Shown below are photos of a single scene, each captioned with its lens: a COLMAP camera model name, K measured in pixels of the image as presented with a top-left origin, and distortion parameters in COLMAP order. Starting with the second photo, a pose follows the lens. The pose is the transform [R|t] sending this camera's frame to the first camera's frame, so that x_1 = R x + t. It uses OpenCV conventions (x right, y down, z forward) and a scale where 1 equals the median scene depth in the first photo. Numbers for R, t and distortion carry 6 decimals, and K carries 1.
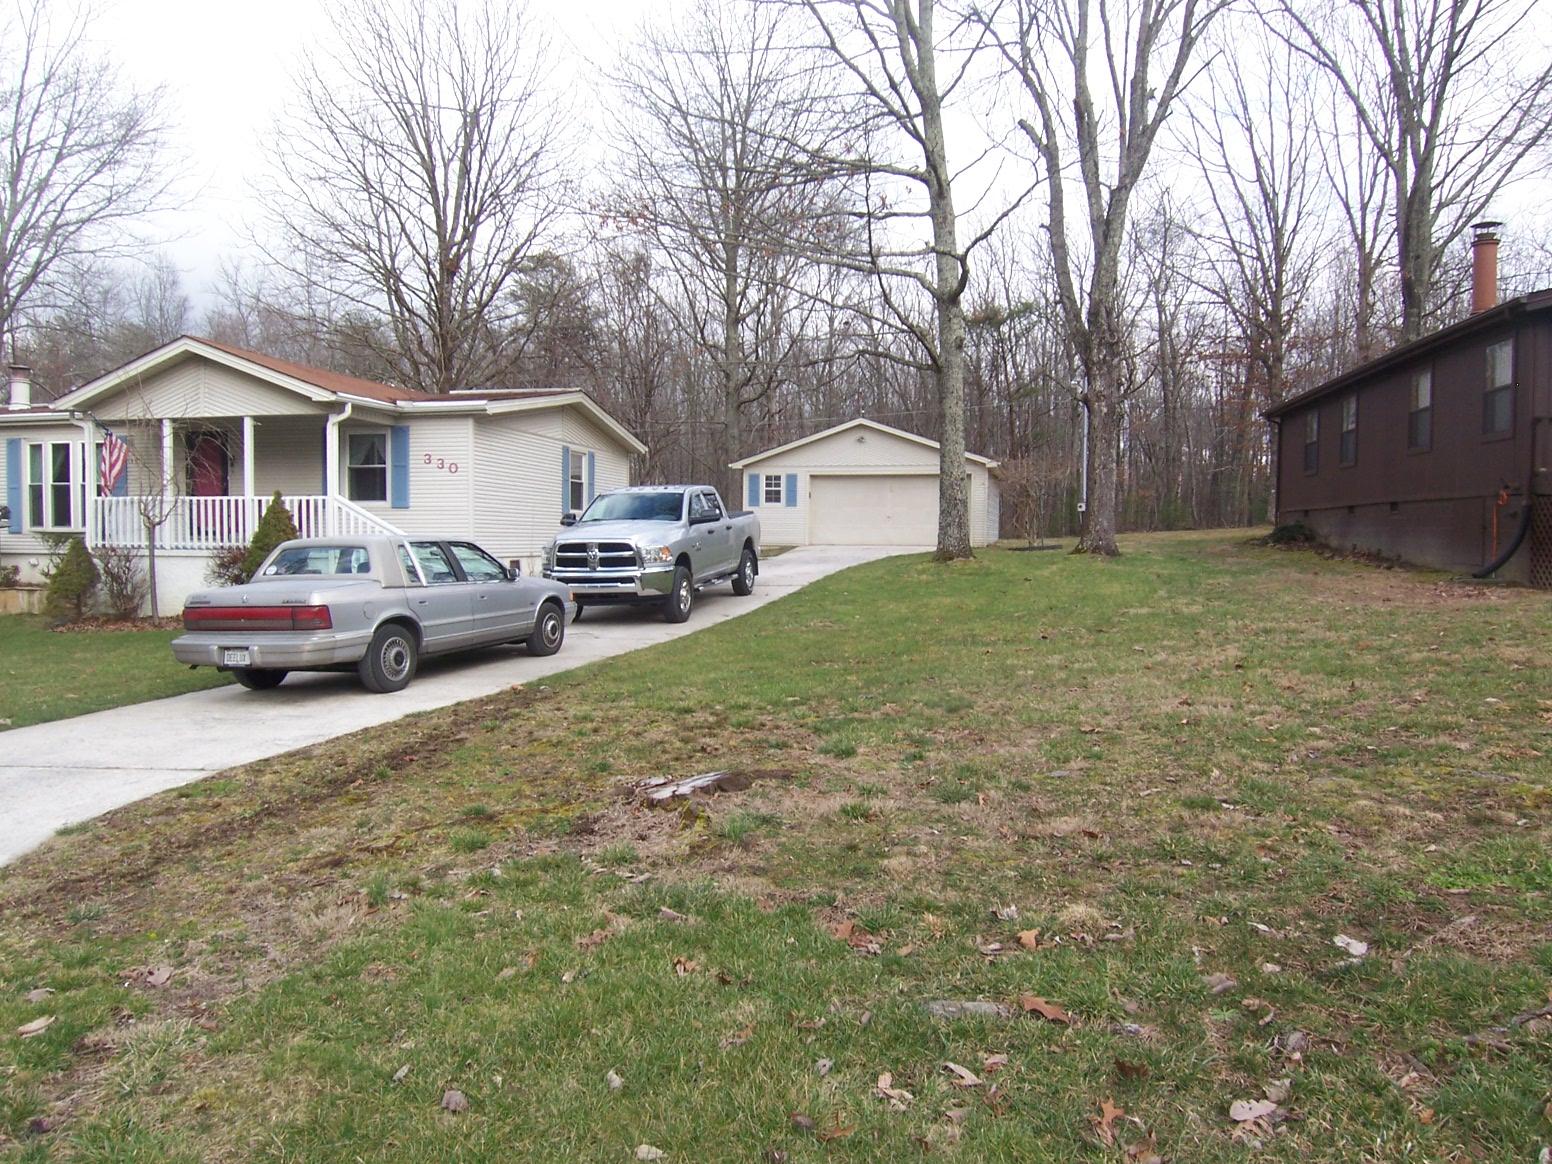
lens RADIAL K [[1057.2, 0, 776.0], [0, 1057.2, 582.0], [0, 0, 1]] dist [0.004466, -0.005808]
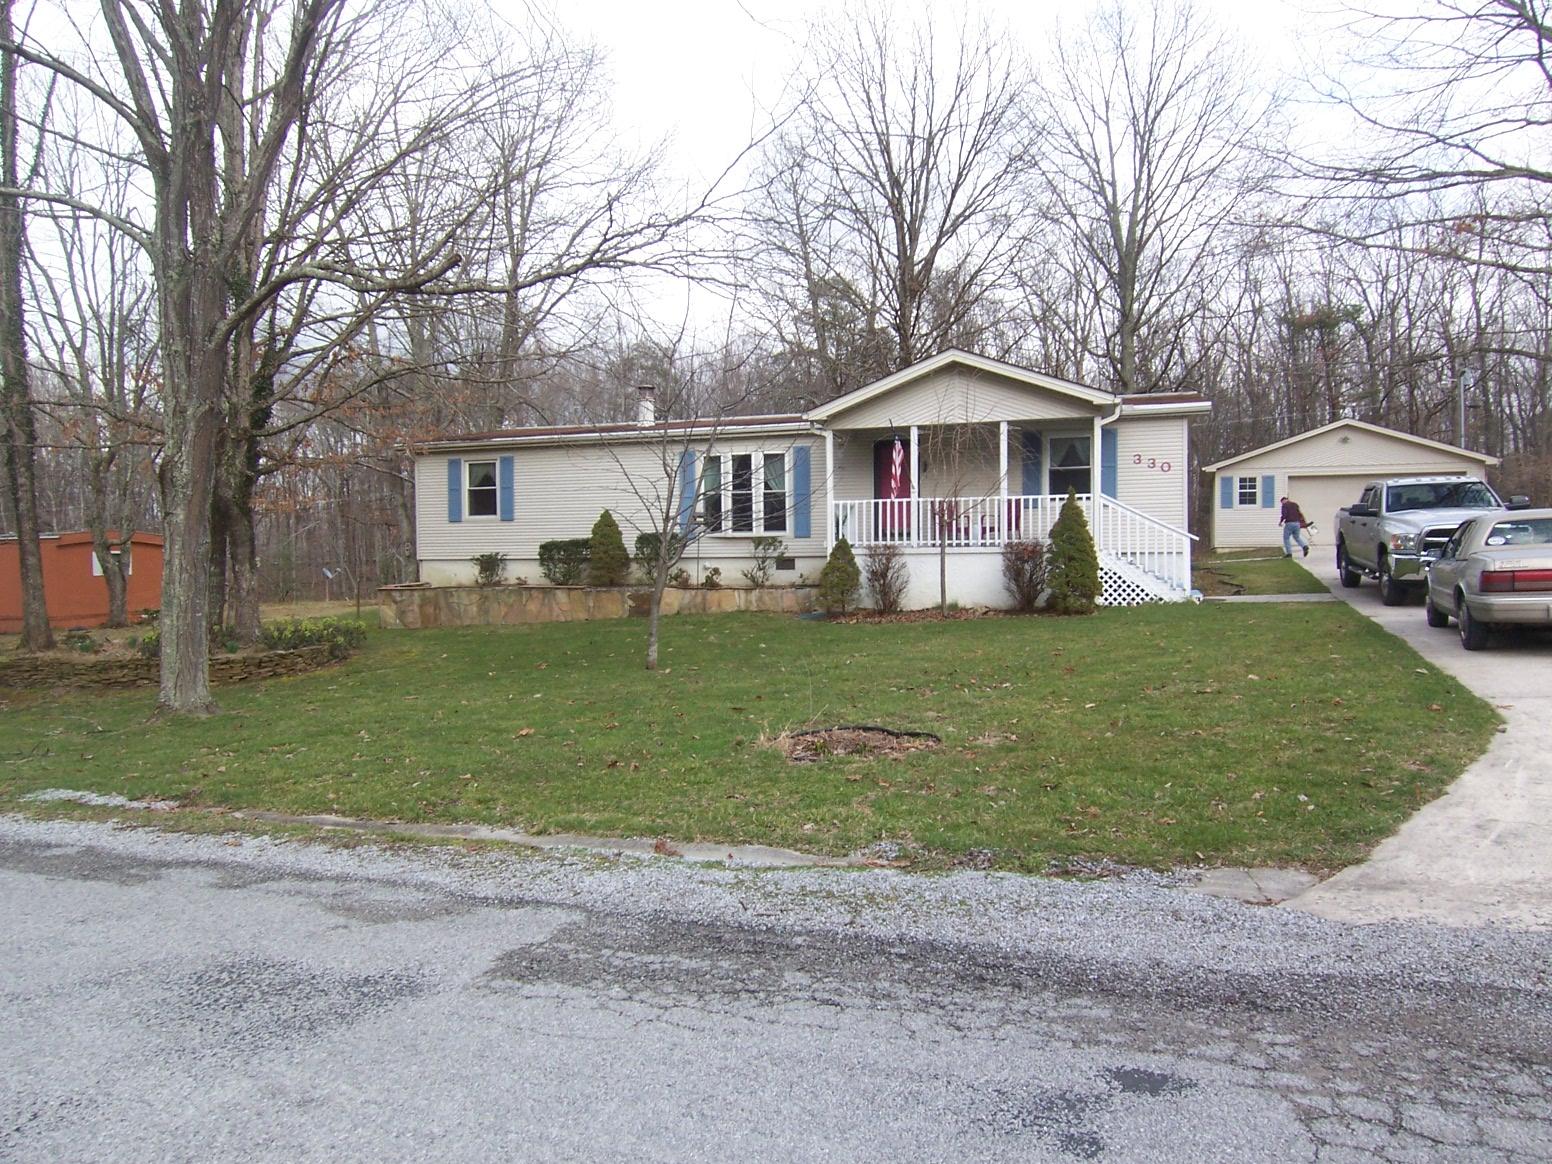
lens RADIAL K [[1049.3, 0, 776.0], [0, 1049.3, 582.0], [0, 0, 1]] dist [-0.007626, -0.056786]
pose [[0.994195, -0.010531, -0.107074, -0.522489], [0.008902, 0.999837, -0.015683, 0.015428], [0.107222, 0.014639, 0.994127, -0.052351]]
